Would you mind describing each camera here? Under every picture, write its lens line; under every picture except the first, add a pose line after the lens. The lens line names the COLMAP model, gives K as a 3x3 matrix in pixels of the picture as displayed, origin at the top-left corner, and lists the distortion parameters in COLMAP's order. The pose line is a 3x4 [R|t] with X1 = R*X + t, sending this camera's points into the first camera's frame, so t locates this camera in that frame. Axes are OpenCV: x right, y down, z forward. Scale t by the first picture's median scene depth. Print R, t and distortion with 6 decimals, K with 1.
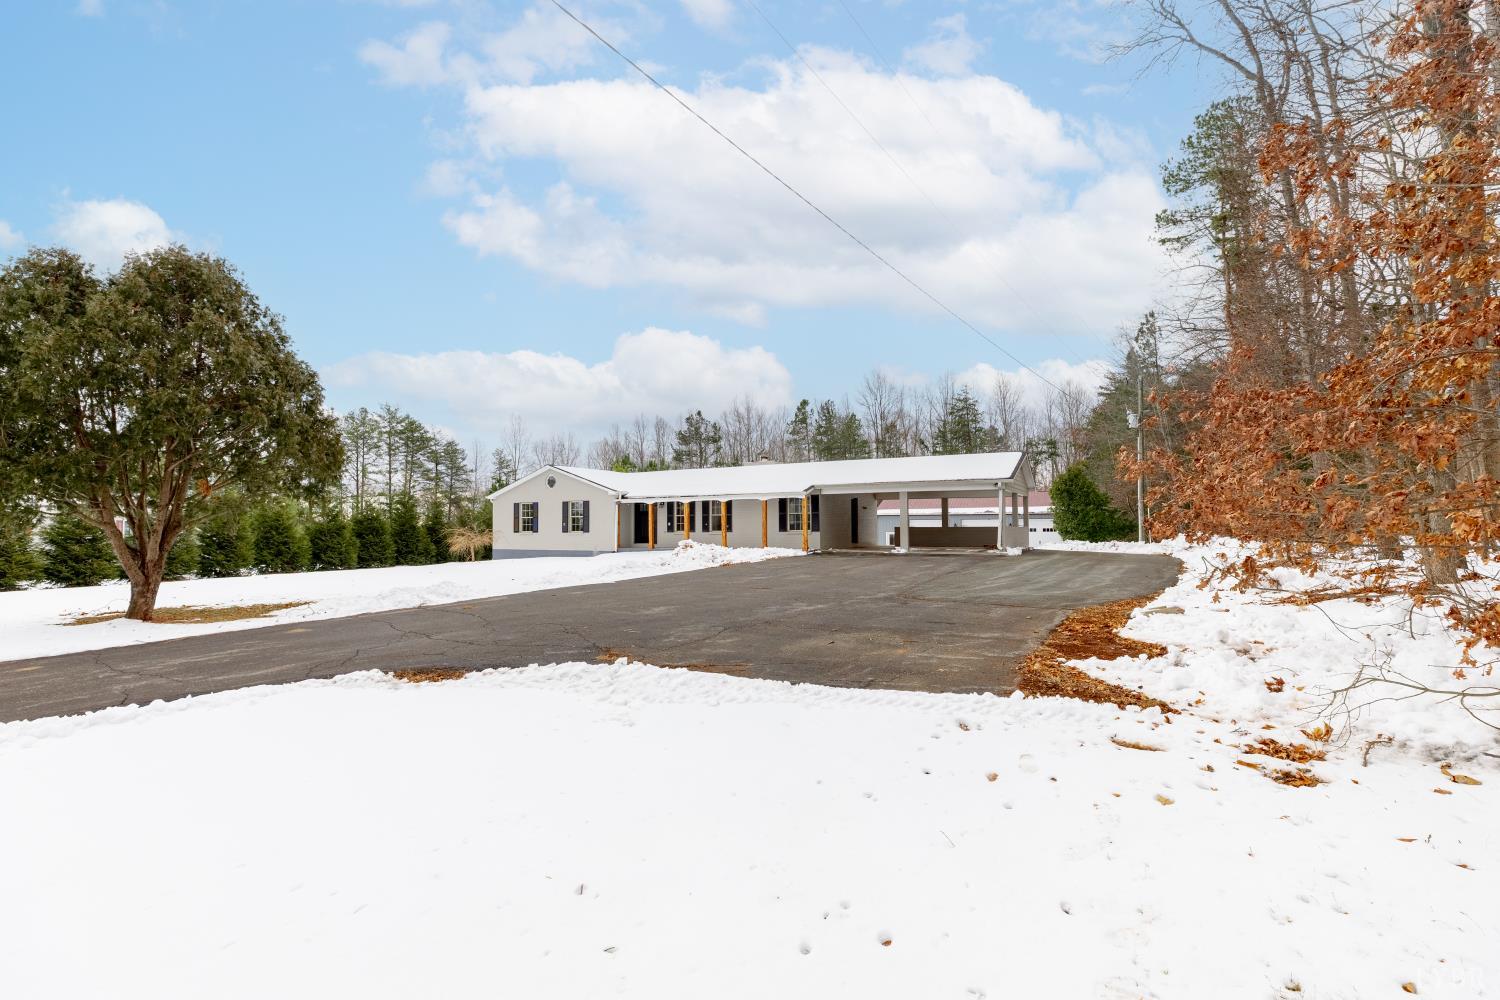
lens RADIAL K [[676.0, 0, 749.3], [0, 676.0, 501.1], [0, 0, 1]] dist [-0.000022, 0.000662]
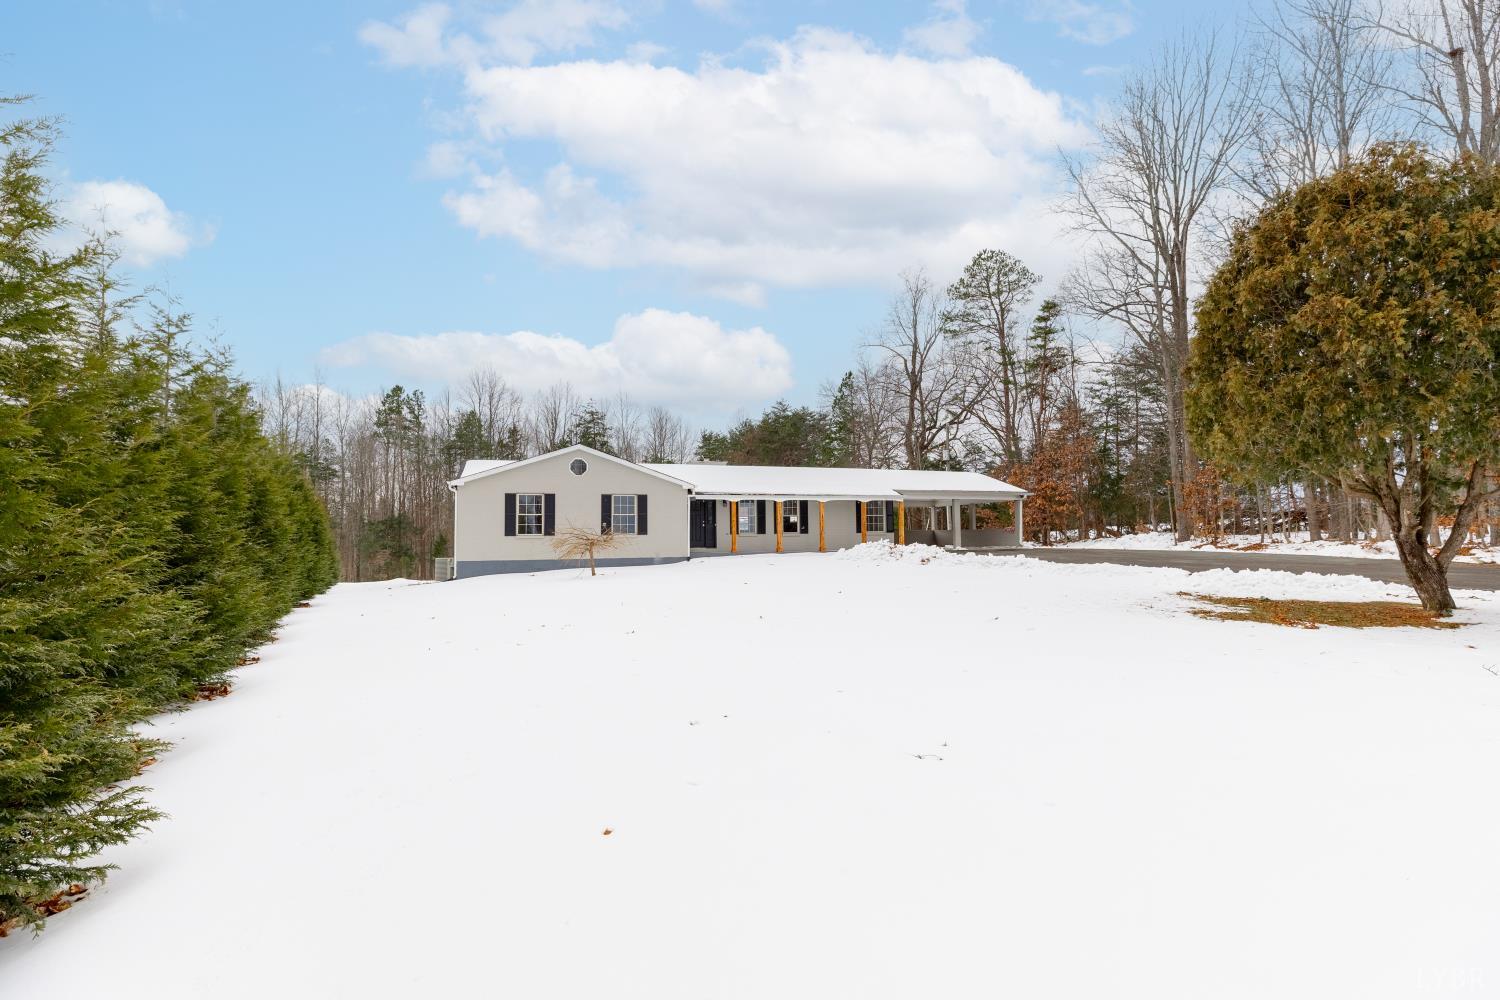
lens RADIAL K [[676.0, 0, 749.6], [0, 676.0, 504.0], [0, 0, 1]] dist [-0.000022, 0.000662]
pose [[0.631529, 0.027246, 0.774873, -0.767135], [-0.026378, 0.999559, -0.013648, 0.017700], [-0.774903, -0.011820, 0.631969, 0.397191]]
